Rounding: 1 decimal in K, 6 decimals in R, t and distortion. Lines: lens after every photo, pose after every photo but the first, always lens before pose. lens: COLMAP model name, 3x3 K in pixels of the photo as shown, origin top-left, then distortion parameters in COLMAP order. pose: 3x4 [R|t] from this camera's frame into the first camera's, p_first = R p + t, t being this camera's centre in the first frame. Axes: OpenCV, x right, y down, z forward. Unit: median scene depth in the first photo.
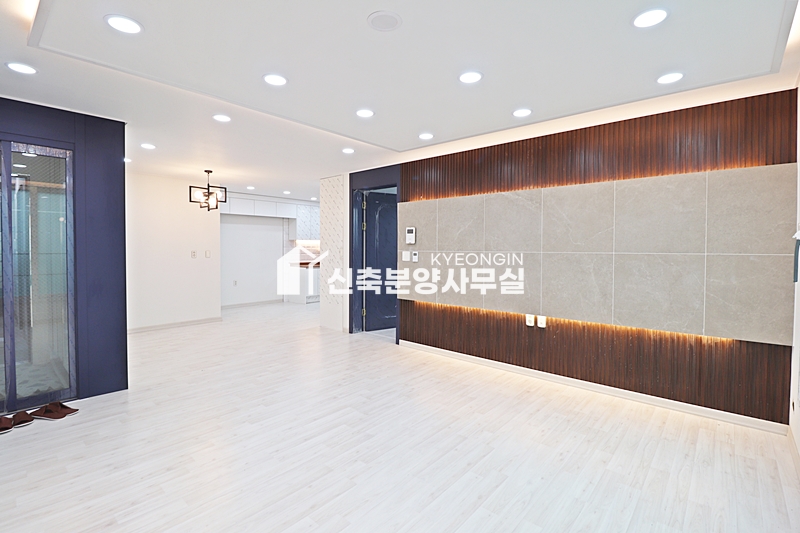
lens RADIAL K [[370.2, 0, 397.7], [0, 370.2, 248.1], [0, 0, 1]] dist [-0.004917, -0.010474]
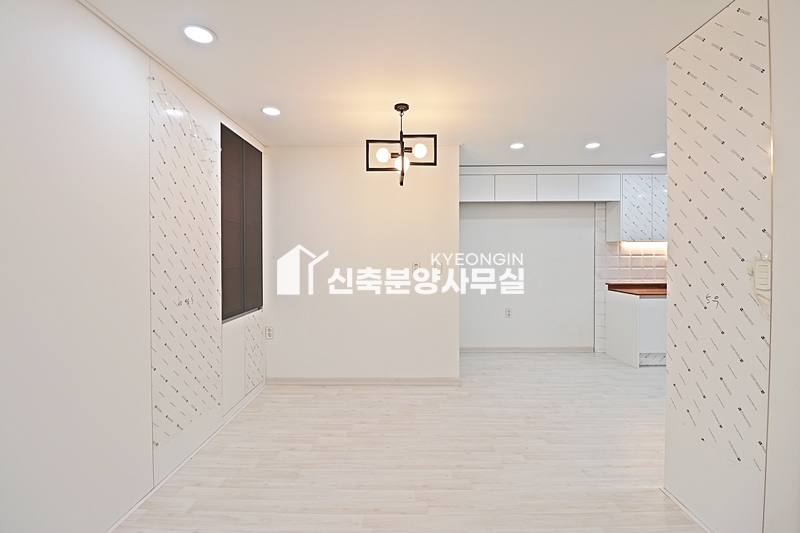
lens RADIAL K [[370.2, 0, 399.1], [0, 370.2, 262.4], [0, 0, 1]] dist [-0.004917, -0.010474]
pose [[0.652936, 0.007518, -0.757376, -0.190601], [0.006355, 0.999861, 0.015403, -0.004798], [0.757386, -0.014870, 0.652798, 0.994222]]
